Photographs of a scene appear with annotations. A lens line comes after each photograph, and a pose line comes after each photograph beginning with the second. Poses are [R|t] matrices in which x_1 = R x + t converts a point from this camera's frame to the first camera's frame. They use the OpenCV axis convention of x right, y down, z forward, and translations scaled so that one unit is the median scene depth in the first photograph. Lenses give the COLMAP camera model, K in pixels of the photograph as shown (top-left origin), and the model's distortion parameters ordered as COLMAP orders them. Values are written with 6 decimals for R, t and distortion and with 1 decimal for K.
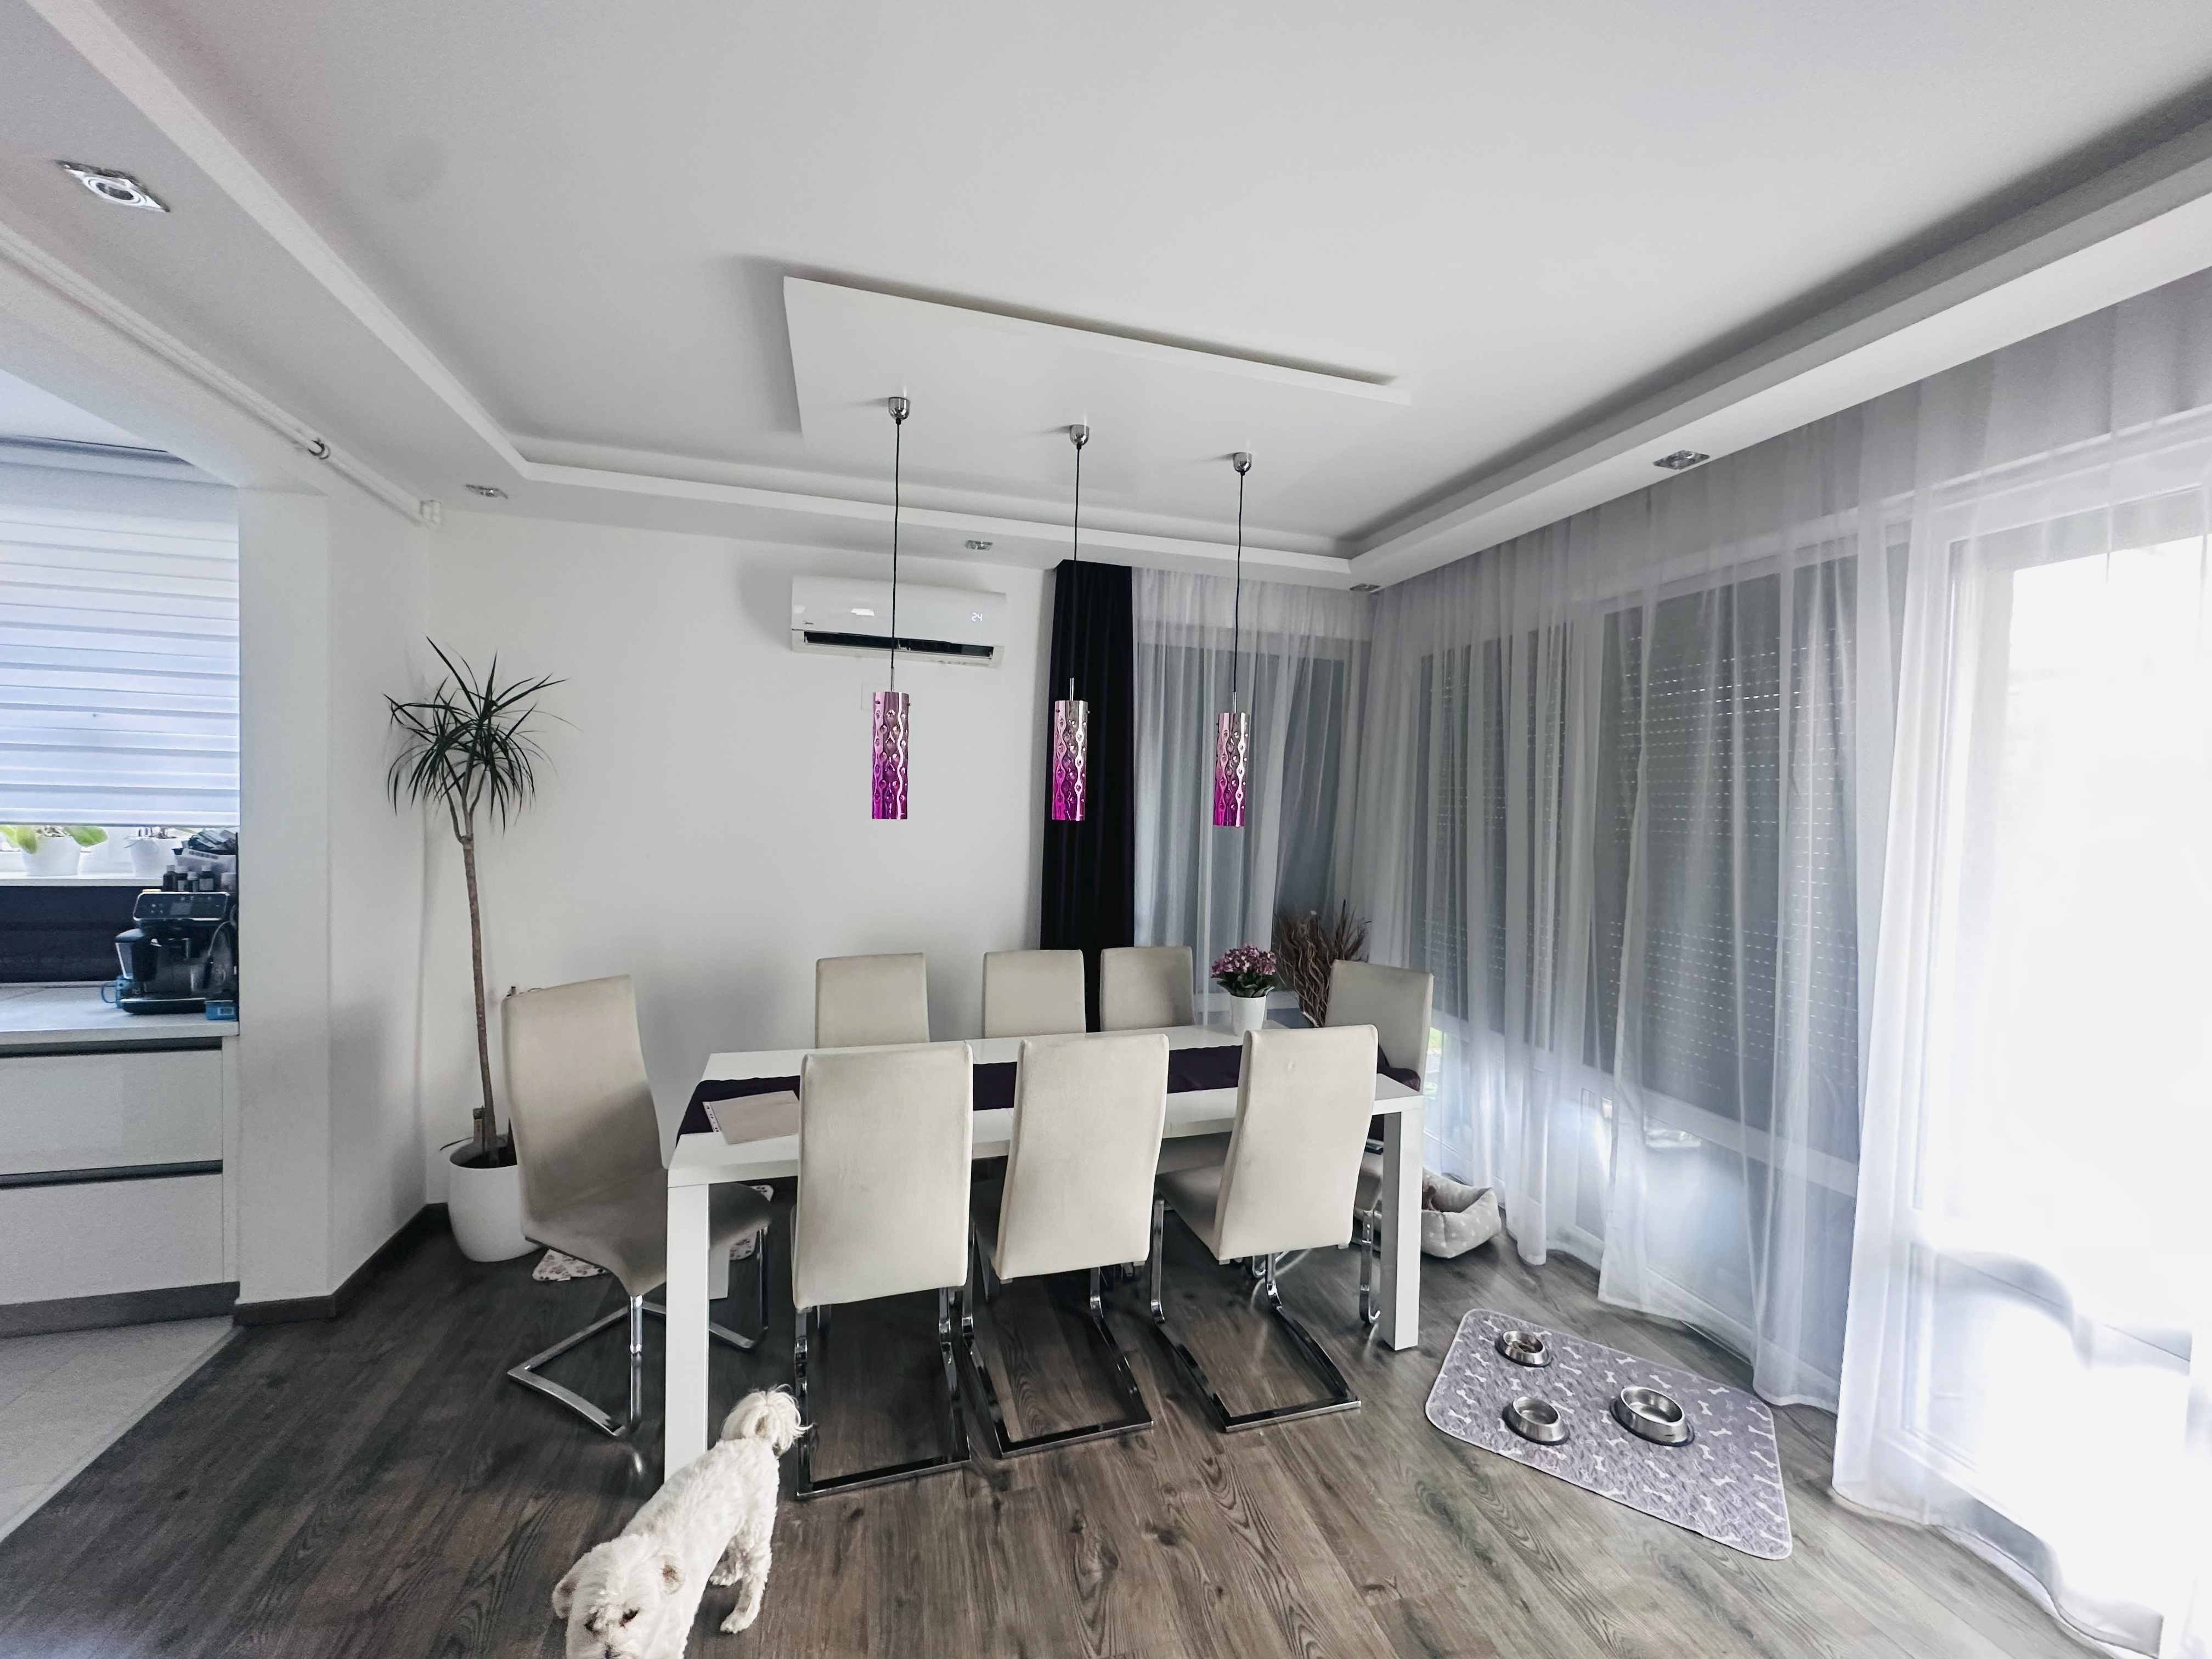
lens RADIAL K [[885.3, 0, 1106.0], [0, 885.3, 829.5], [0, 0, 1]] dist [-0.000231, 0.000847]
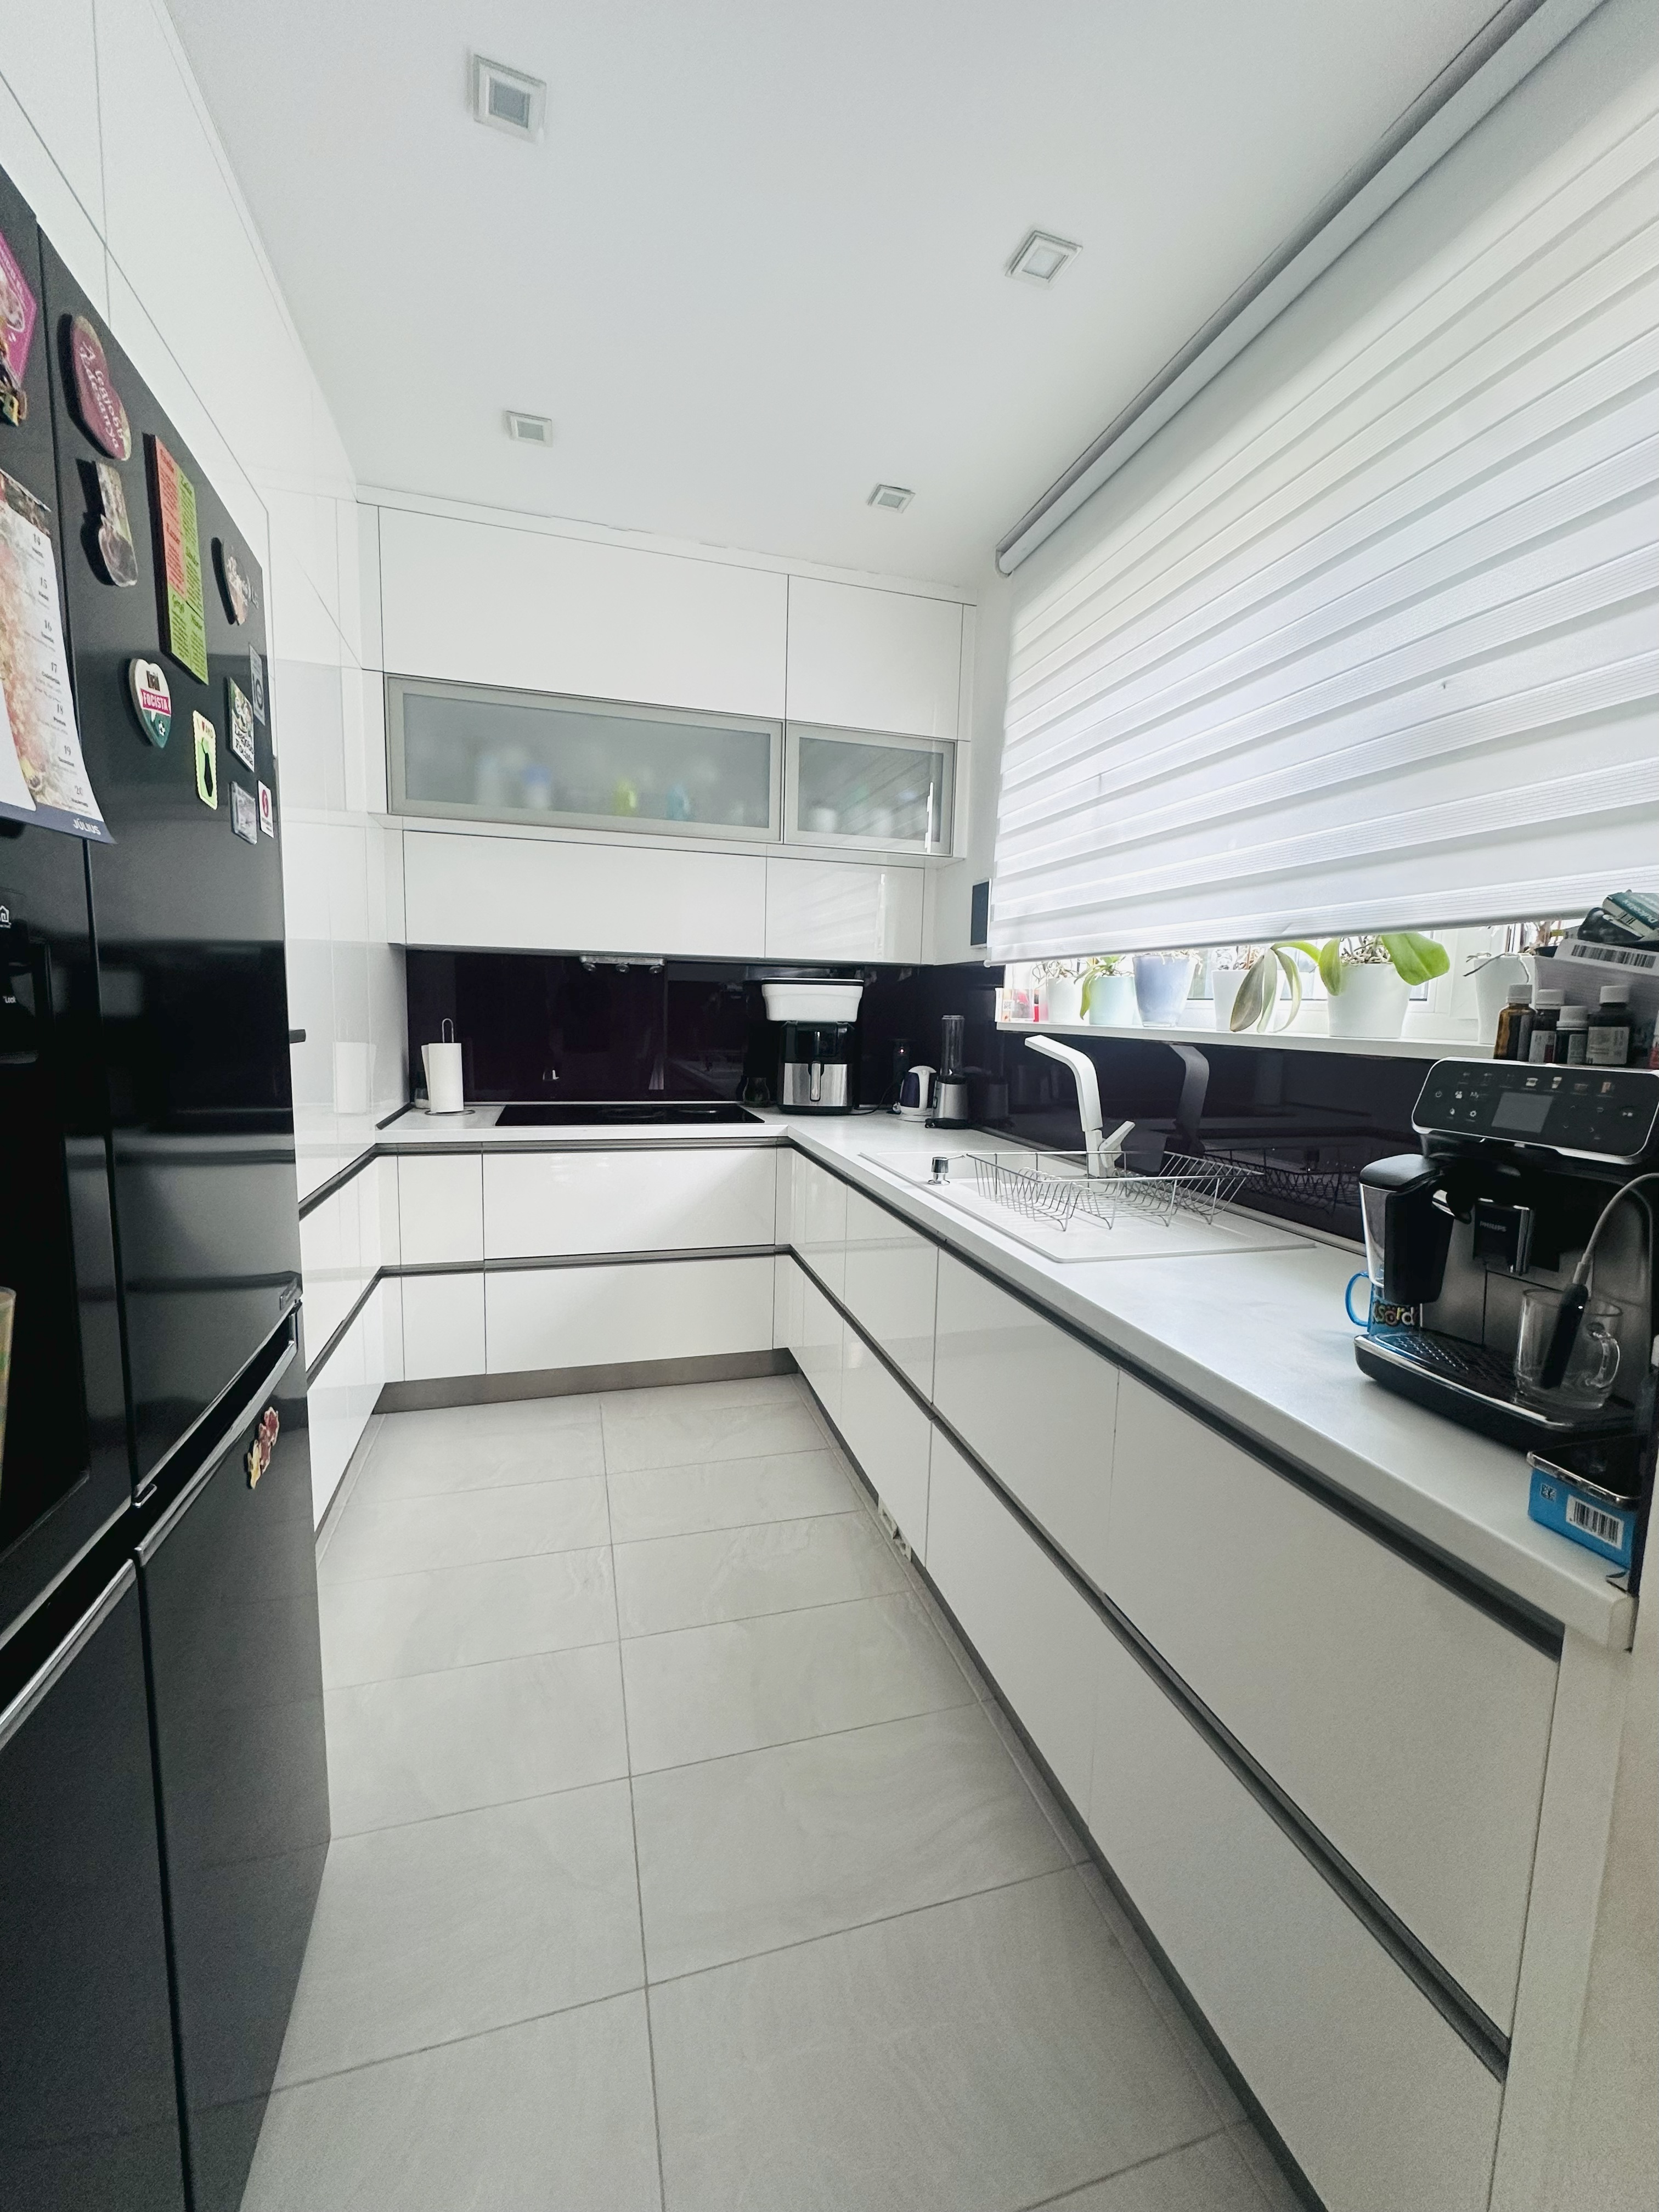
lens RADIAL K [[885.3, 0, 829.5], [0, 885.3, 1106.0], [0, 0, 1]] dist [-0.000231, 0.000847]
pose [[0.016934, 0.080807, -0.996586, -0.717444], [-0.057281, 0.995170, 0.079719, 0.075025], [0.998214, 0.055736, 0.021481, 0.731225]]
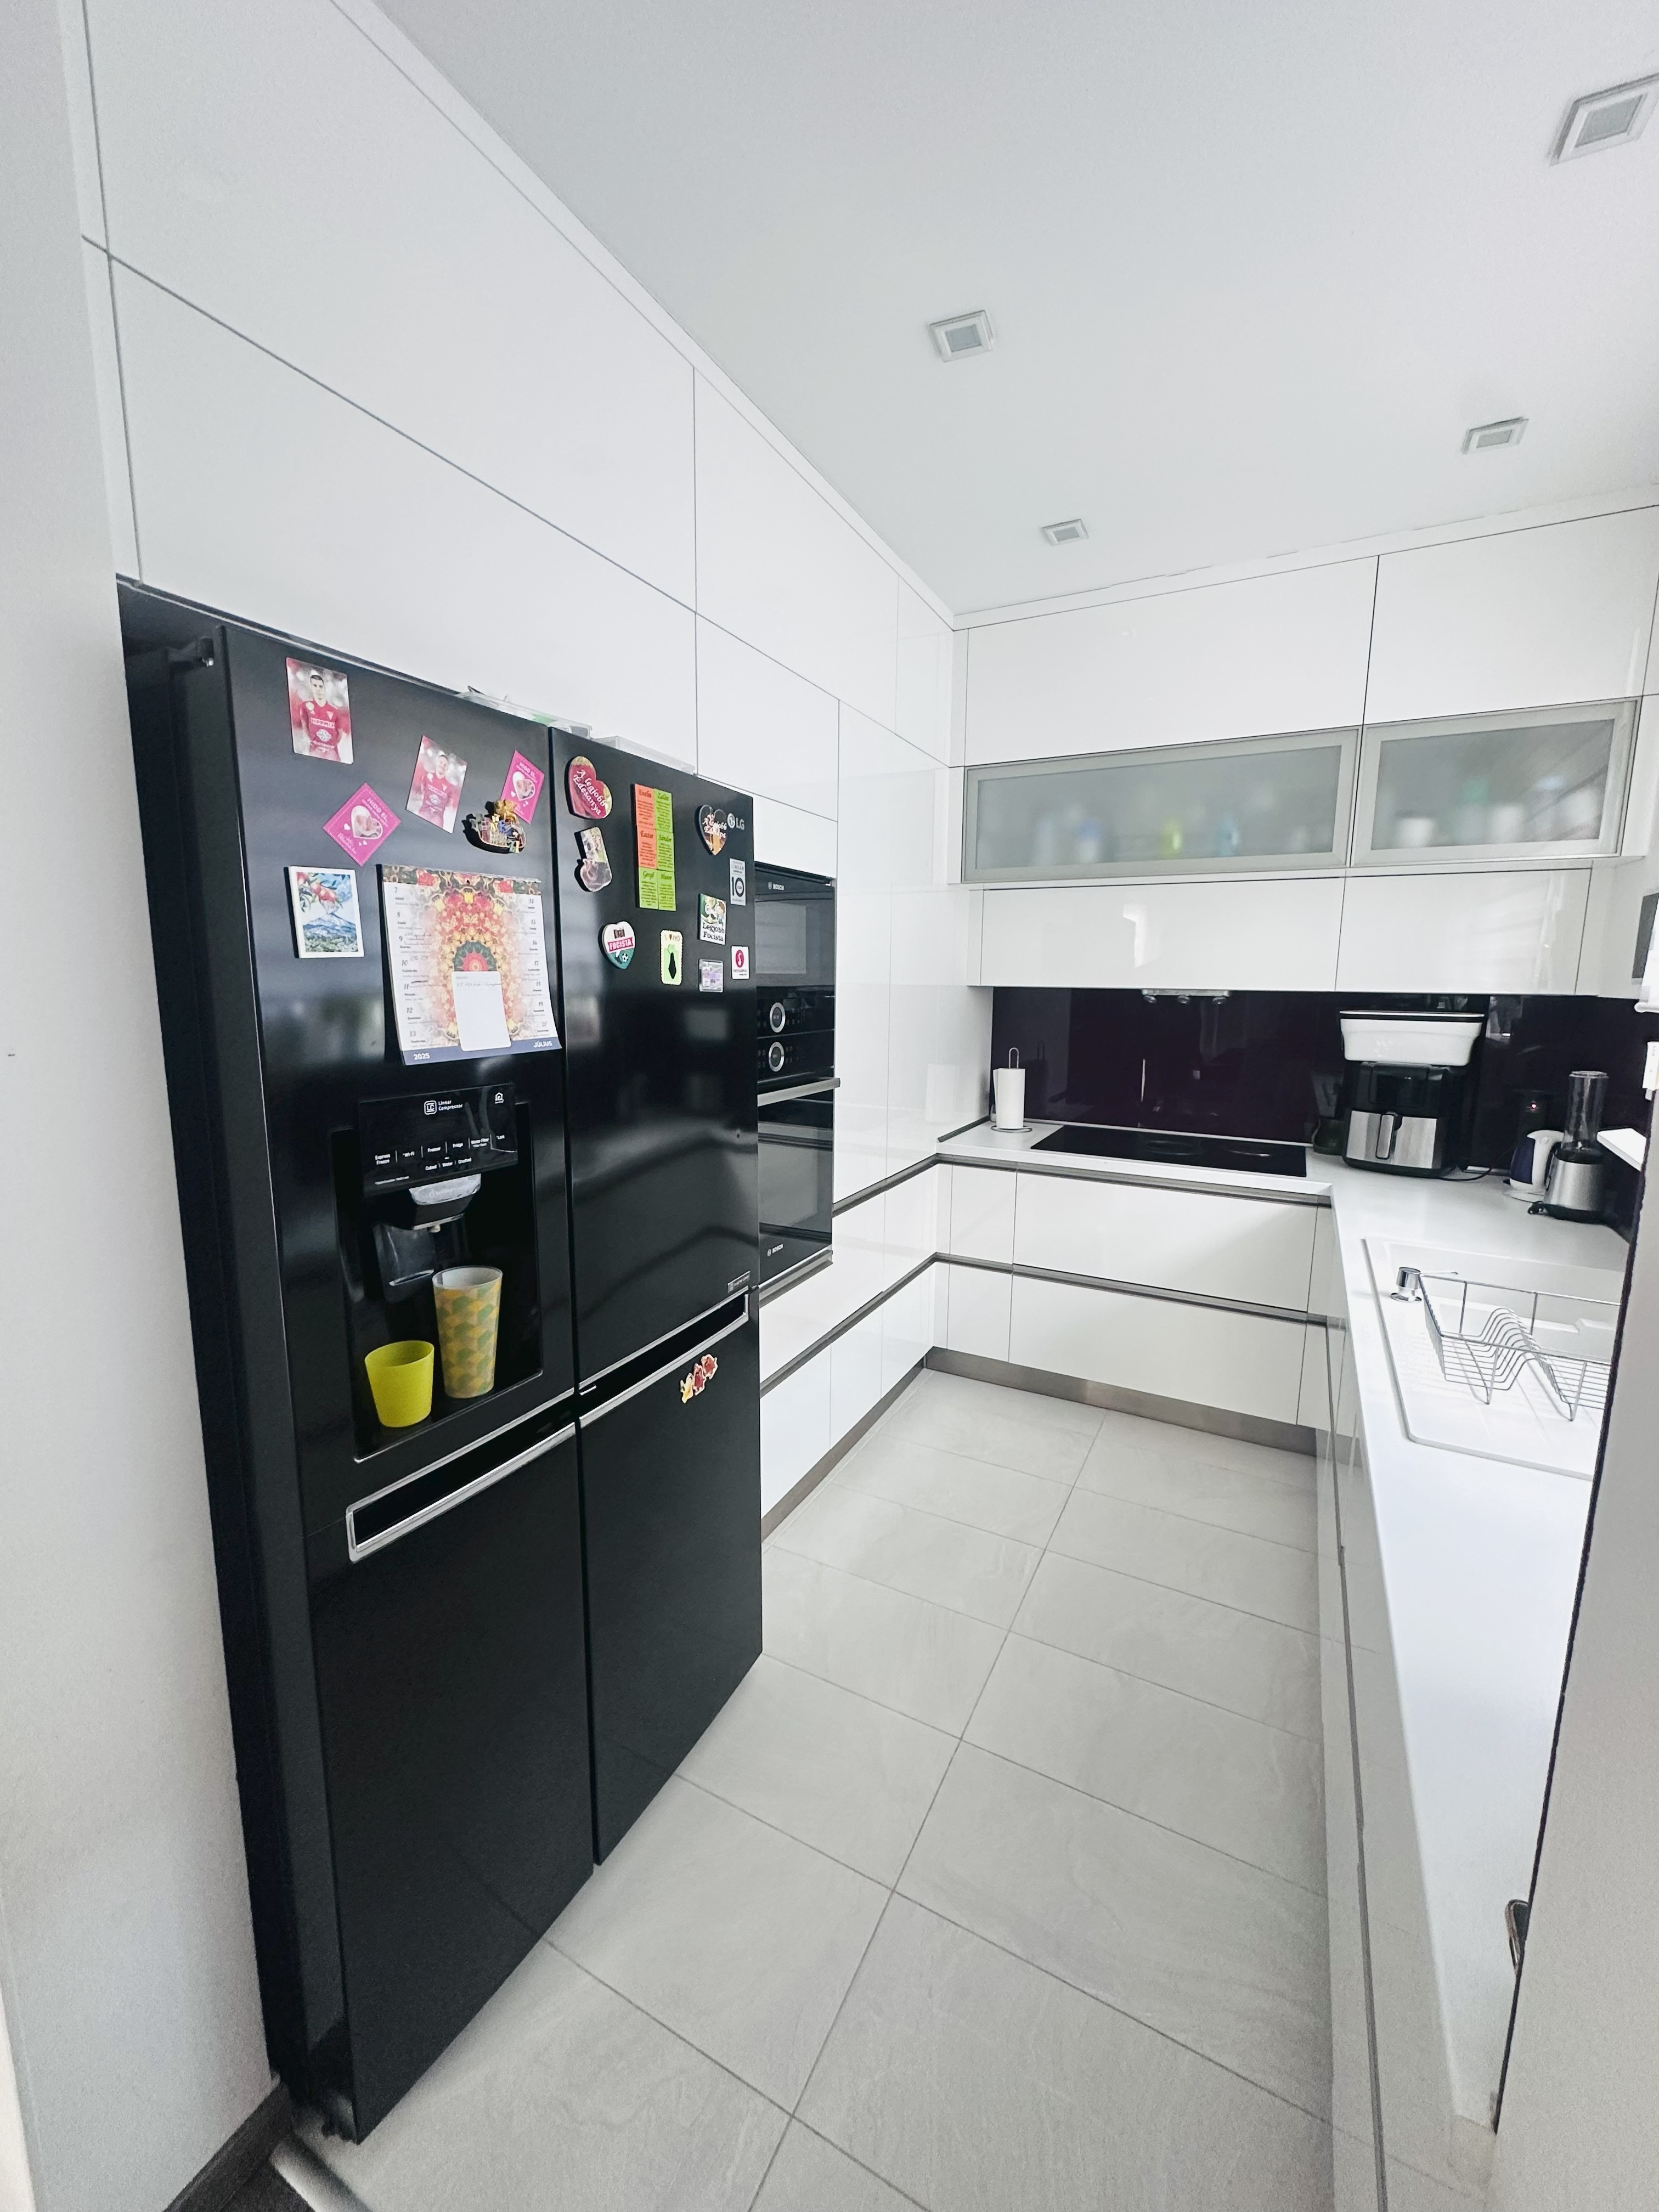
lens RADIAL K [[885.3, 0, 829.5], [0, 885.3, 1106.0], [0, 0, 1]] dist [-0.000231, 0.000847]
pose [[-0.686864, 0.071991, -0.723211, -0.733129], [-0.054140, 0.987249, 0.149694, -0.022675], [0.724766, 0.141974, -0.674209, 0.976067]]
